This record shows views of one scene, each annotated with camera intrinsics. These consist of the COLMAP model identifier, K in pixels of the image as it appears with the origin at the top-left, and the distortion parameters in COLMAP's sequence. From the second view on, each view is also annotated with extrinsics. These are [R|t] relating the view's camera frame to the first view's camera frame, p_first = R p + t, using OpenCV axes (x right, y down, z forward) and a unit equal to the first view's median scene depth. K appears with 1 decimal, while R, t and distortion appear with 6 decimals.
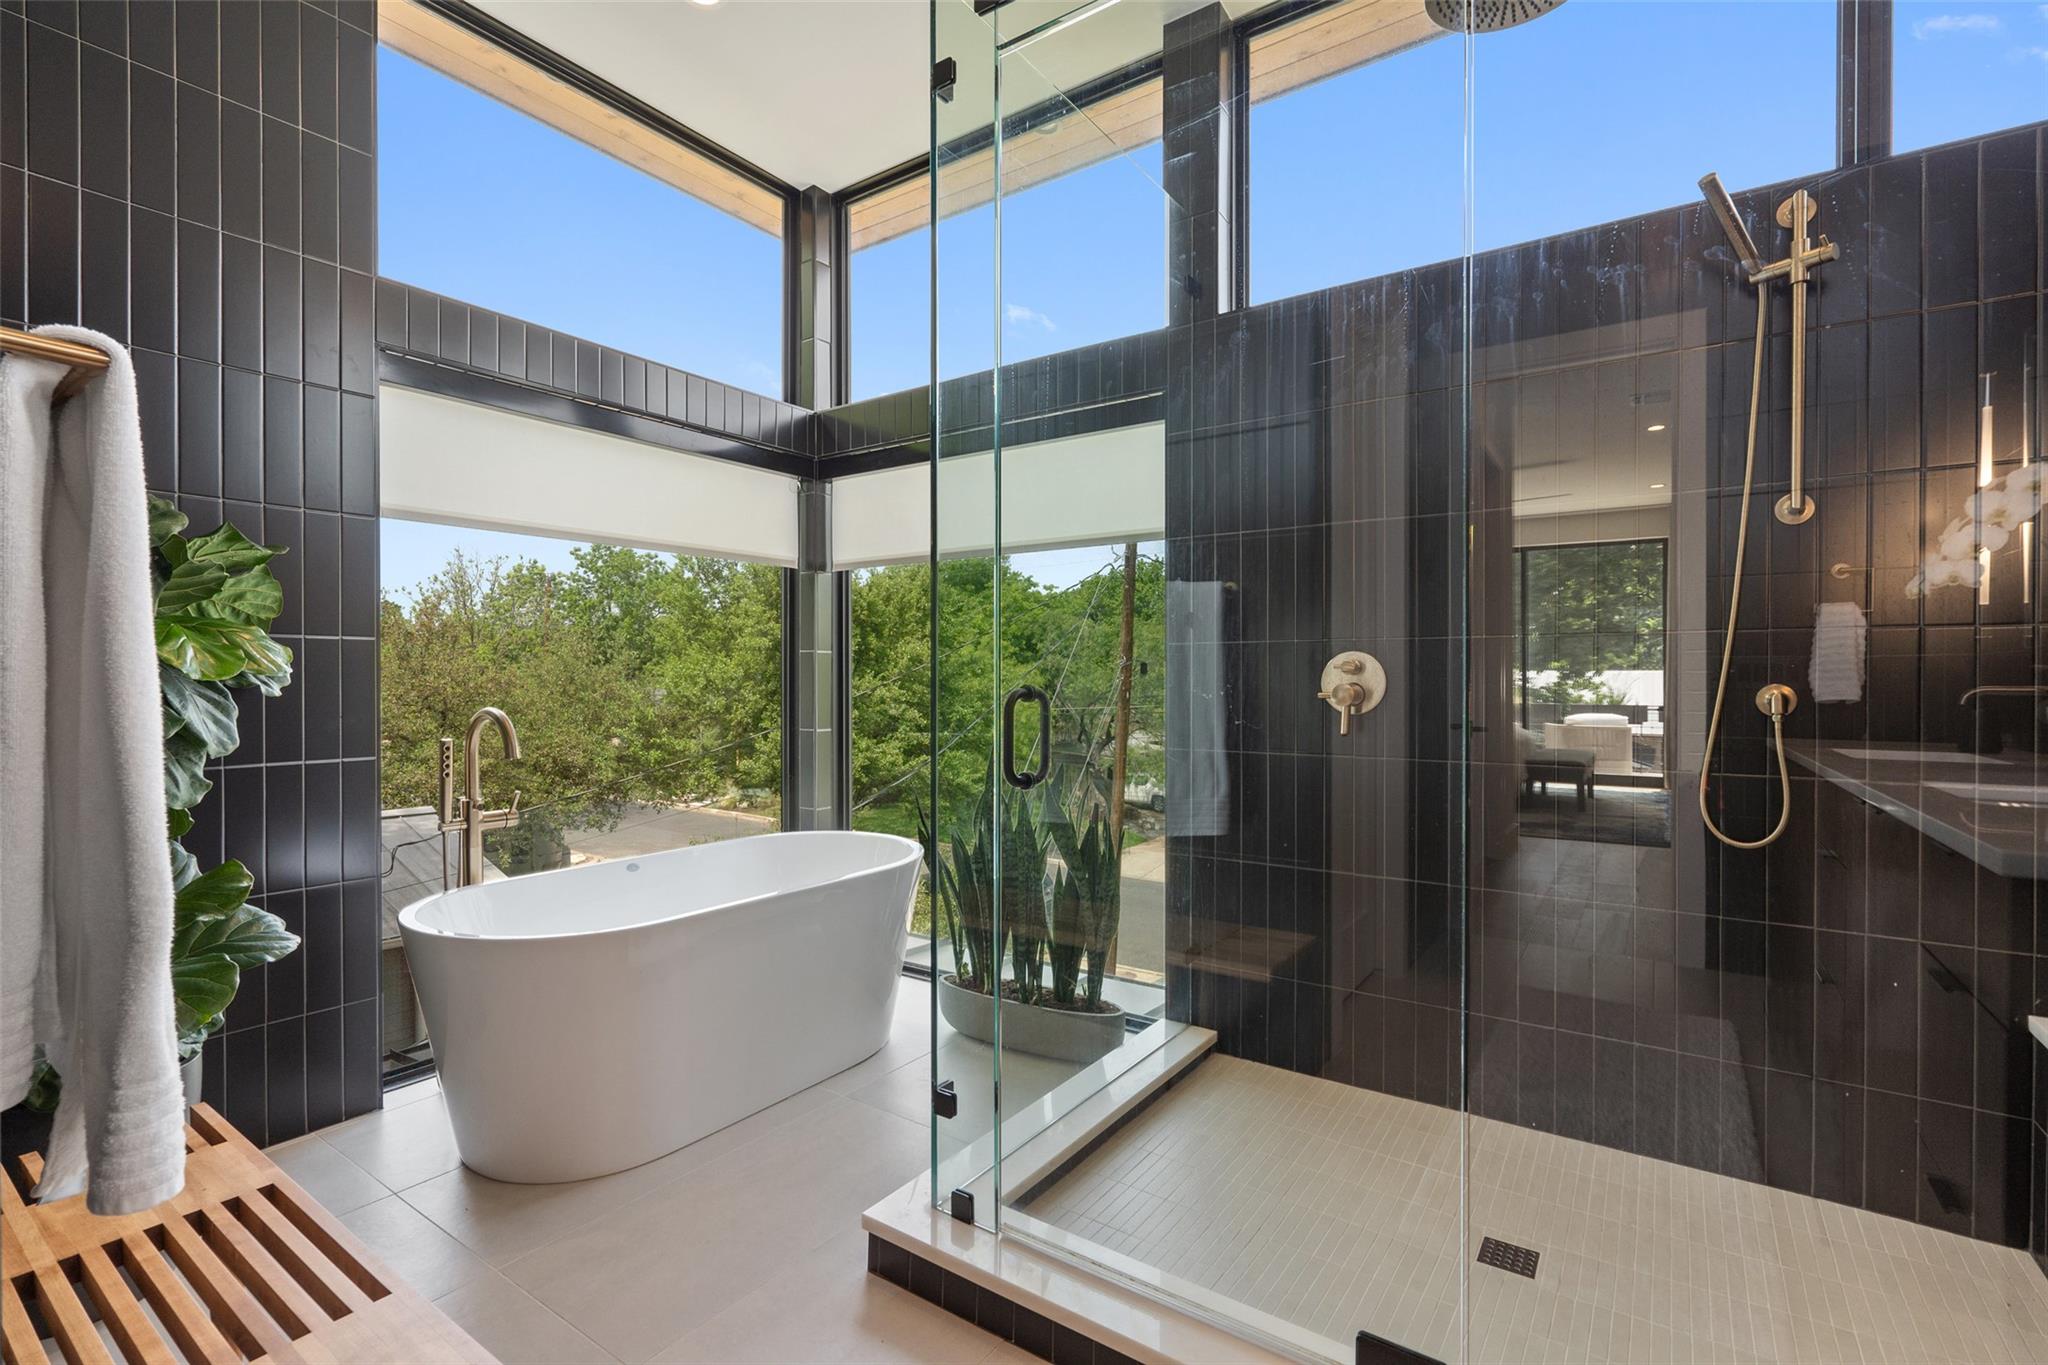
lens RADIAL K [[934.9, 0, 1026.2], [0, 934.9, 681.5], [0, 0, 1]] dist [-0.004756, 0.003379]
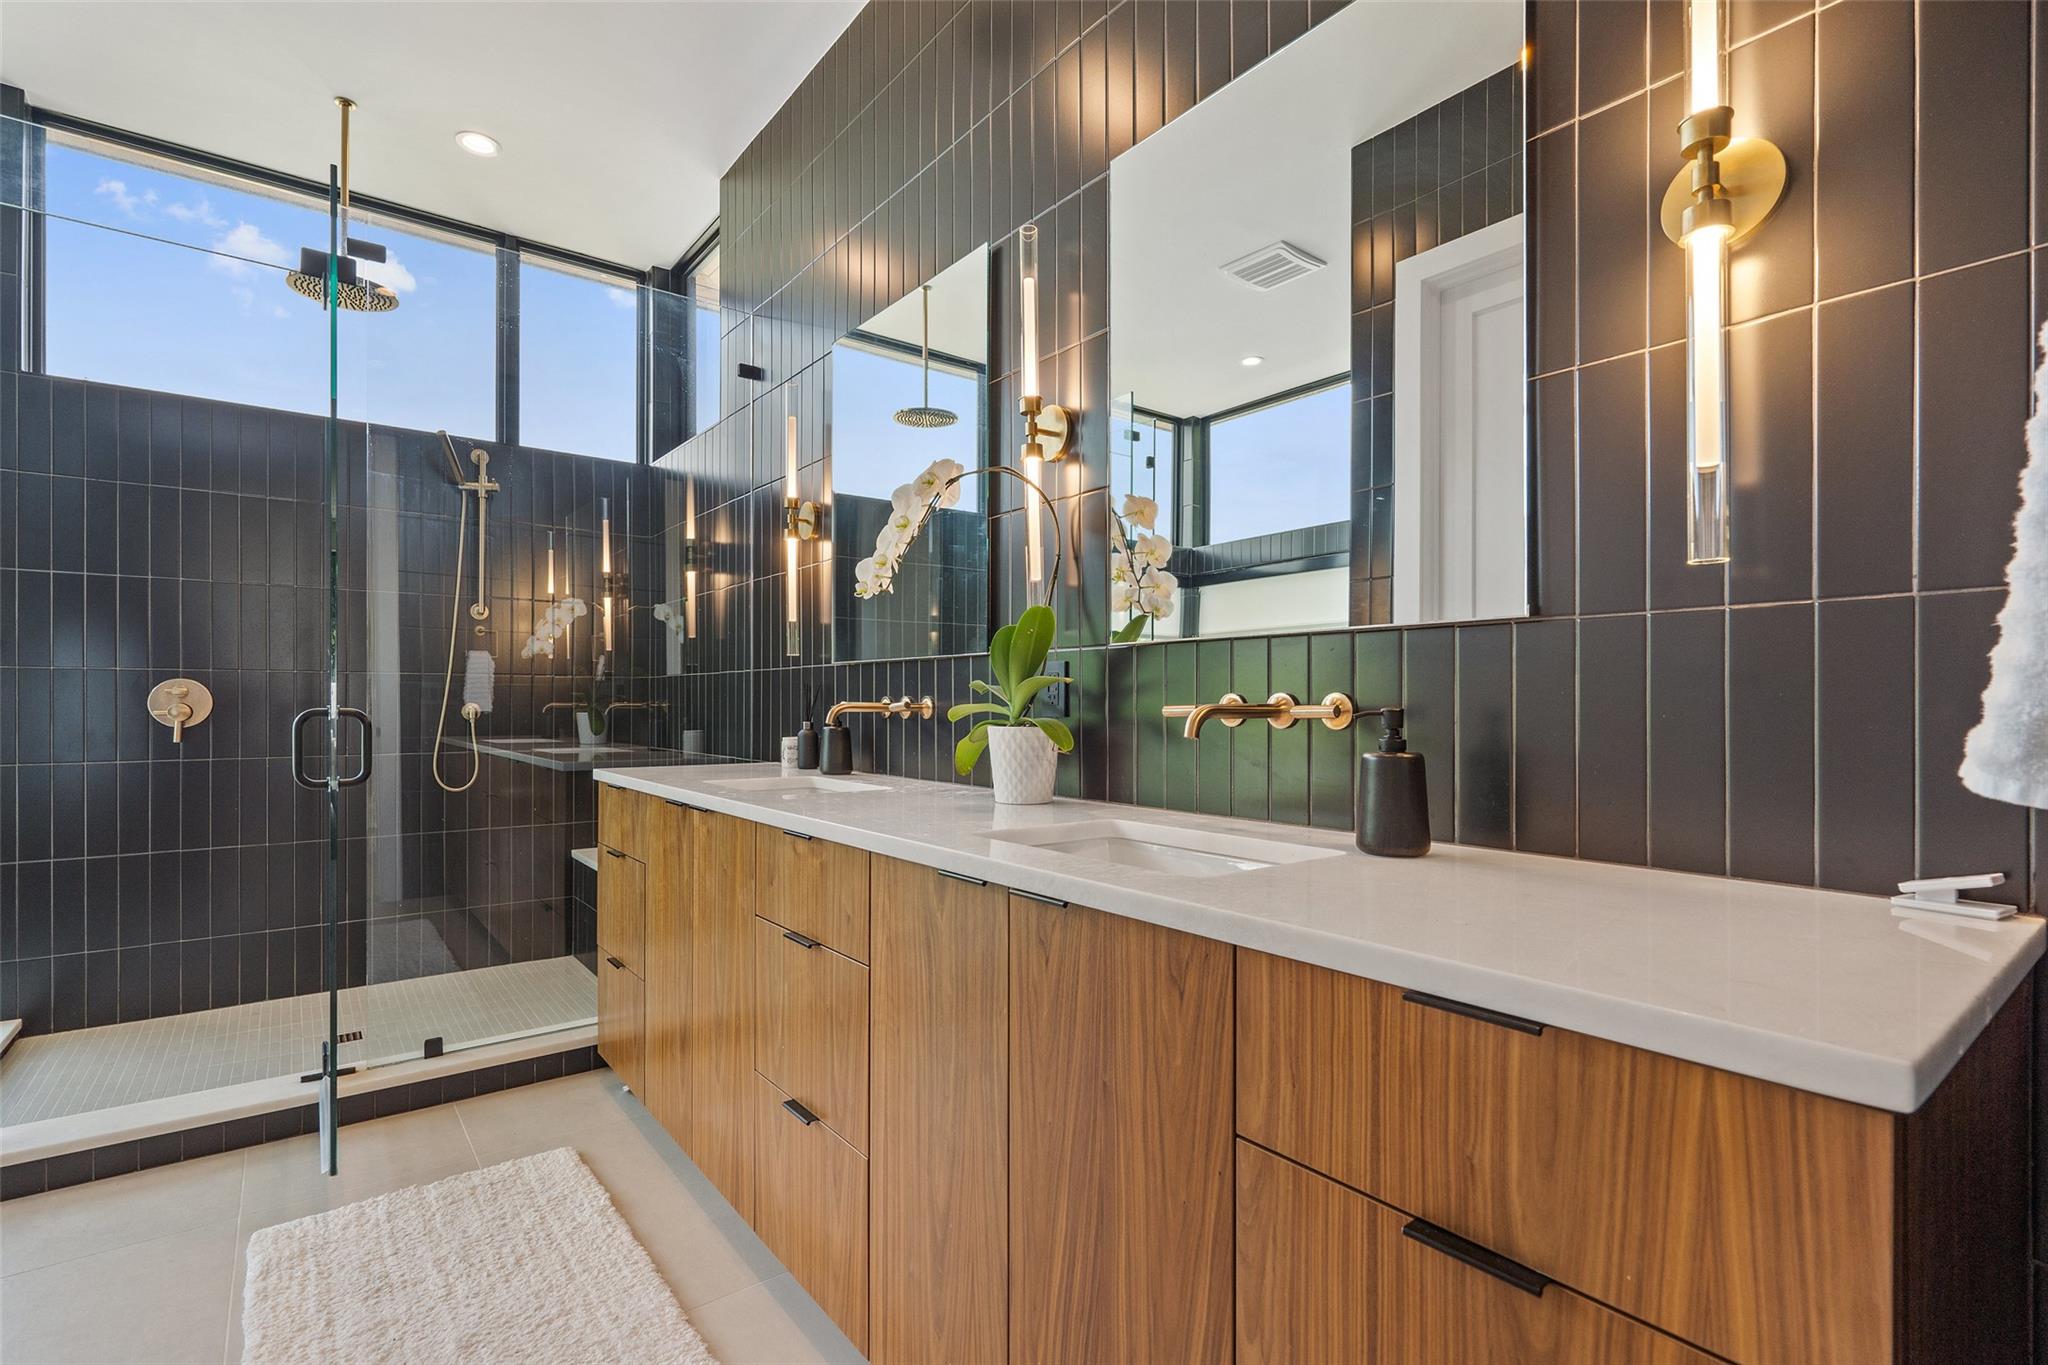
lens RADIAL K [[934.9, 0, 1025.5], [0, 934.9, 698.5], [0, 0, 1]] dist [-0.004756, 0.003379]
pose [[0.286254, 0.002570, 0.958150, -0.702328], [0.008830, 0.999947, -0.005320, 0.013842], [-0.958113, 0.009983, 0.286216, -0.630306]]
